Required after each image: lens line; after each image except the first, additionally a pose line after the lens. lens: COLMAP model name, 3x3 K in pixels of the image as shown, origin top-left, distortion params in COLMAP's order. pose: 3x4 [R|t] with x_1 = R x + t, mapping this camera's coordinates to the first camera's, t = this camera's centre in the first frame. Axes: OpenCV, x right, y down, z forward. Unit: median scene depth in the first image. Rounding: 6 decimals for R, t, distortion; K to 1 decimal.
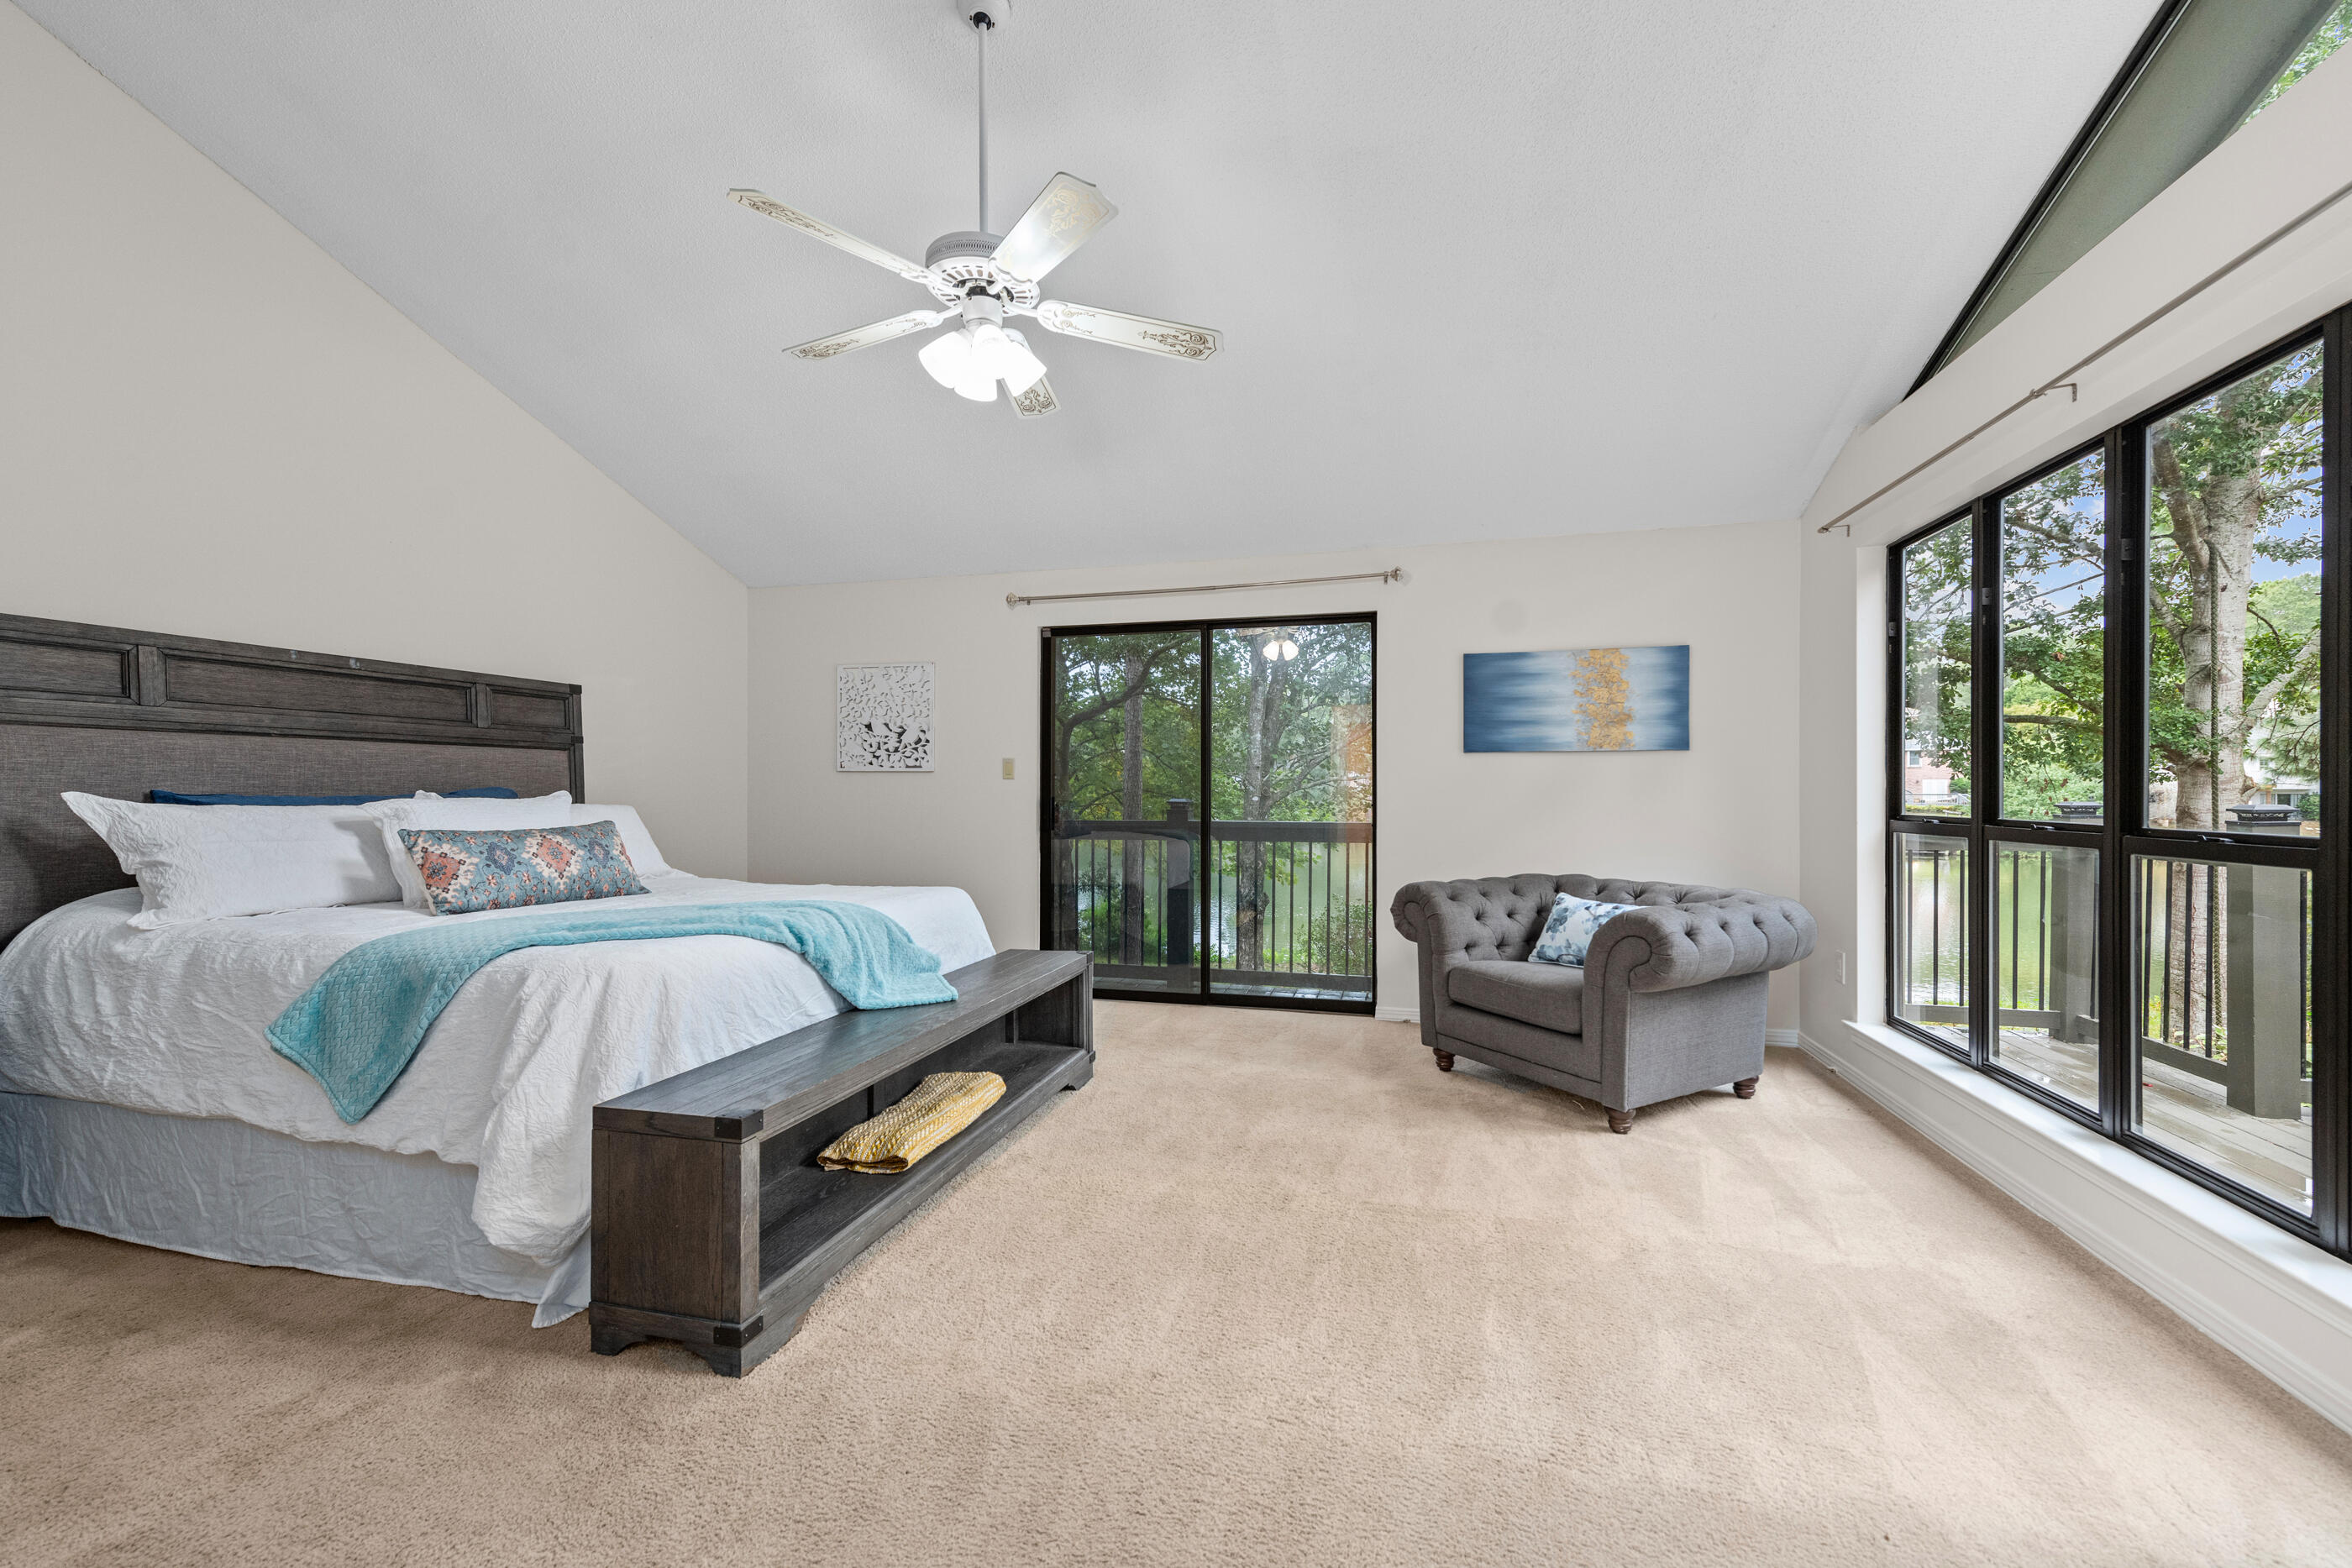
lens RADIAL K [[928.7, 0, 1178.9], [0, 928.7, 786.3], [0, 0, 1]] dist [0.015529, -0.003713]
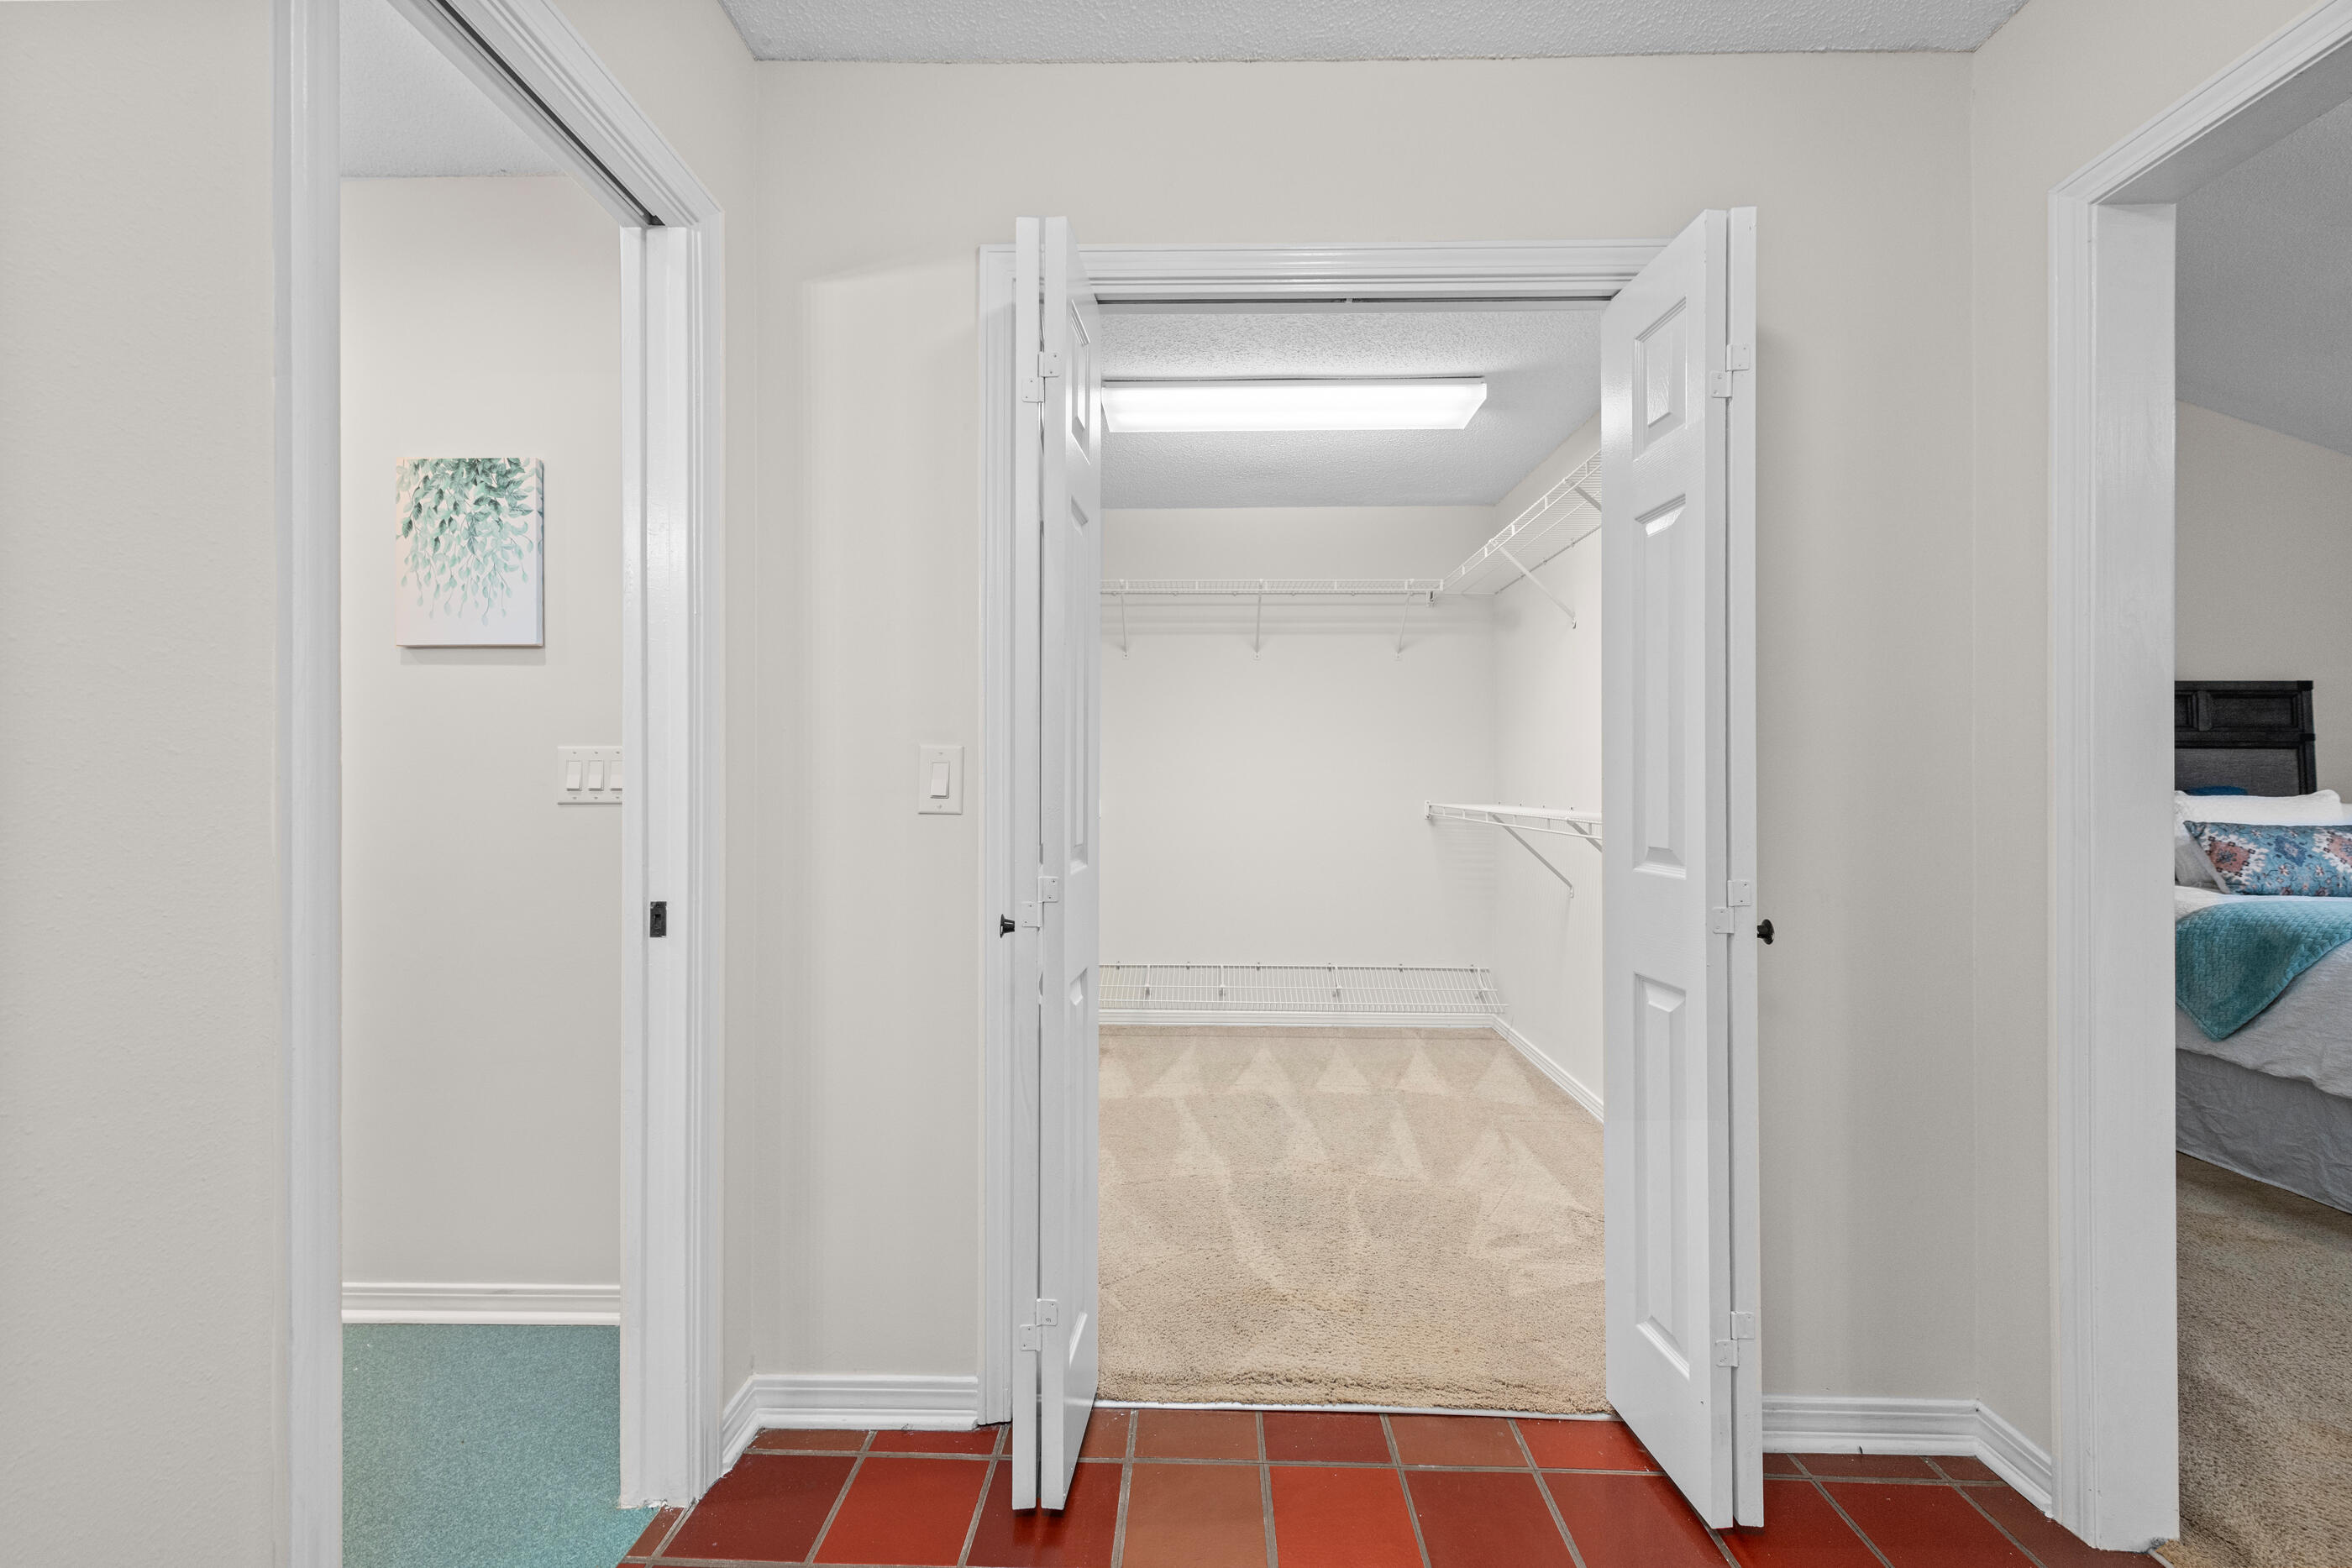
lens RADIAL K [[928.7, 0, 1159.0], [0, 928.7, 775.0], [0, 0, 1]] dist [0.015529, -0.003713]
pose [[0.228220, -0.008300, -0.973574, 0.062945], [0.002318, 0.999965, -0.007981, -0.007476], [0.973607, -0.000436, 0.228231, -0.589743]]
